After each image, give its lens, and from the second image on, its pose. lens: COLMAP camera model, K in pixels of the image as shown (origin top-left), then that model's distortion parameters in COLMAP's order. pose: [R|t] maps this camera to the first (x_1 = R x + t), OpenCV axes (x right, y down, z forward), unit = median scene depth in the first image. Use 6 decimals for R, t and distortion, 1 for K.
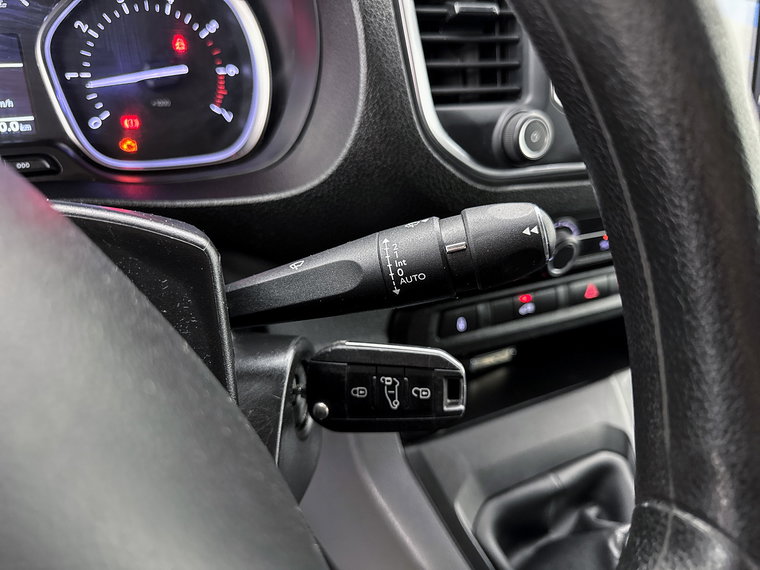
lens RADIAL K [[575.4, 0, 362.2], [0, 575.4, 291.7], [0, 0, 1]] dist [-0.020376, -0.021145]
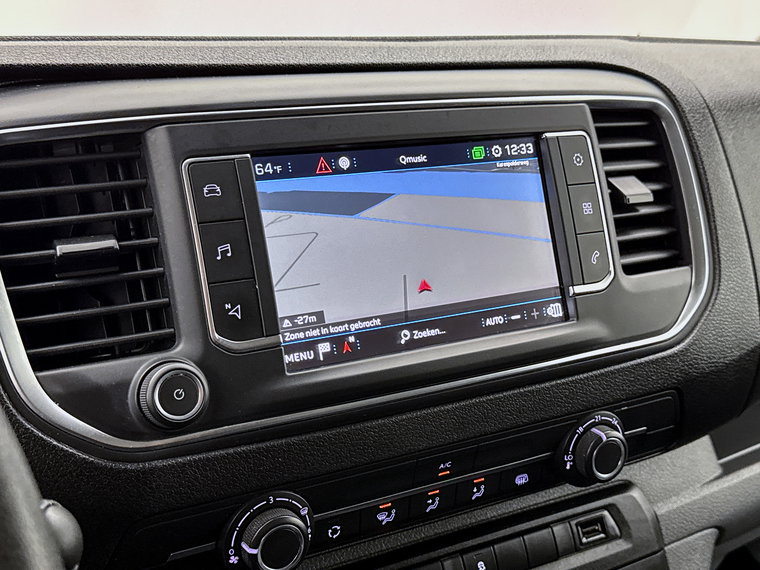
lens RADIAL K [[995.3, 0, 384.3], [0, 995.3, 290.5], [0, 0, 1]] dist [0.085266, 0.000000]
pose [[0.993468, -0.108415, 0.035603, 0.489974], [0.114108, 0.941454, -0.317243, 0.048179], [0.000875, 0.319234, 0.947676, -0.278177]]
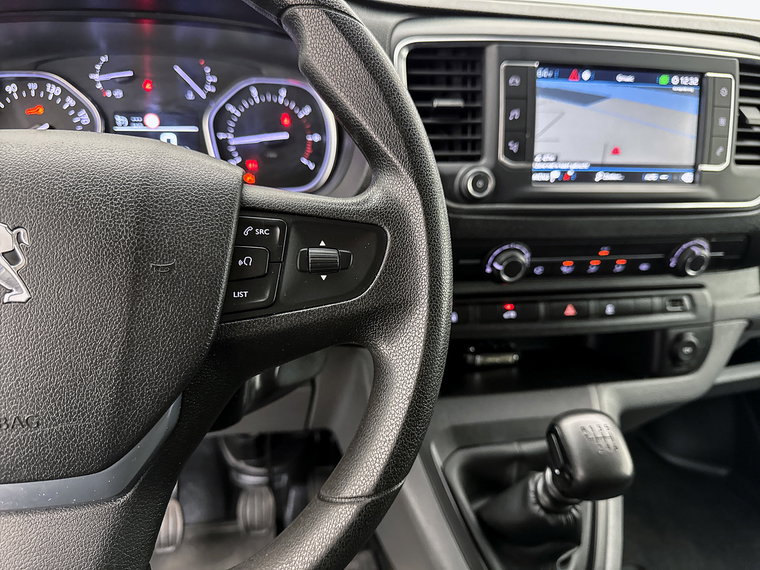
lens RADIAL K [[575.4, 0, 378.1], [0, 575.4, 286.3], [0, 0, 1]] dist [-0.020376, -0.021145]
pose [[0.961510, 0.095873, -0.257503, 0.419291], [-0.126340, 0.986470, -0.104471, 0.181936], [0.244003, 0.132983, 0.960613, -0.474751]]
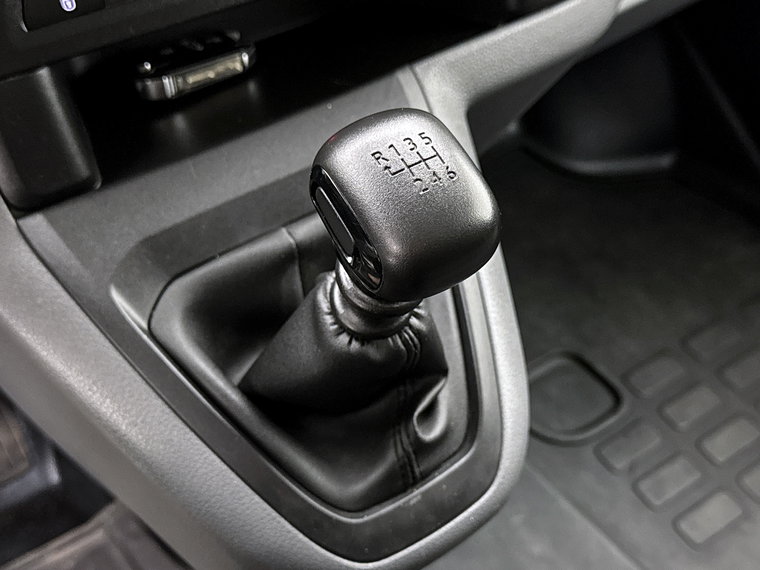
lens RADIAL K [[995.3, 0, 395.1], [0, 995.3, 291.4], [0, 0, 1]] dist [0.085266, 0.000000]
pose [[0.985110, -0.170480, 0.022232, 0.525466], [0.162436, 0.965297, 0.204489, 0.230123], [-0.056321, -0.197833, 0.978616, -0.131367]]
